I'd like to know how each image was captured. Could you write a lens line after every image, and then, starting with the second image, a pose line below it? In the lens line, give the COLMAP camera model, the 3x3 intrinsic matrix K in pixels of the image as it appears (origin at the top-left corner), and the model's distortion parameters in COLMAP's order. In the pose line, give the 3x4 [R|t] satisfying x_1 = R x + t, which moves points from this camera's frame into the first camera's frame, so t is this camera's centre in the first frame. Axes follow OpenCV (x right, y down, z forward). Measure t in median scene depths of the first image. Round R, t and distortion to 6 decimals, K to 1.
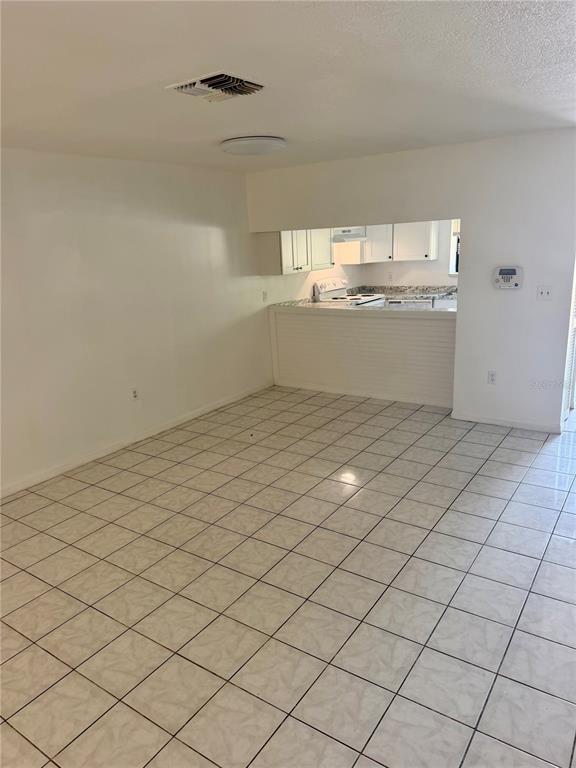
lens RADIAL K [[539.9, 0, 281.9], [0, 539.9, 385.7], [0, 0, 1]] dist [0.040954, -0.011720]
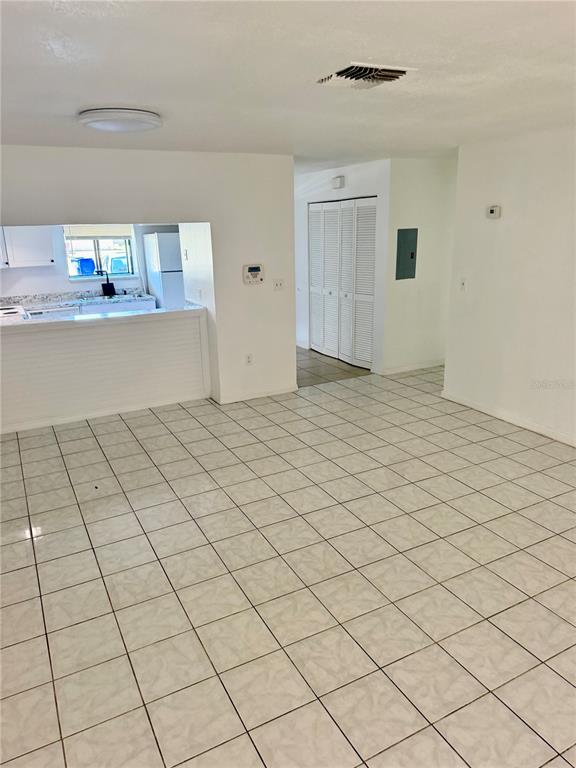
lens RADIAL K [[539.9, 0, 280.8], [0, 539.9, 382.4], [0, 0, 1]] dist [0.040954, -0.011720]
pose [[0.462409, -0.213690, 0.860531, -0.629439], [0.232927, 0.965713, 0.114645, -0.090165], [-0.855525, 0.147428, 0.496329, 0.391469]]
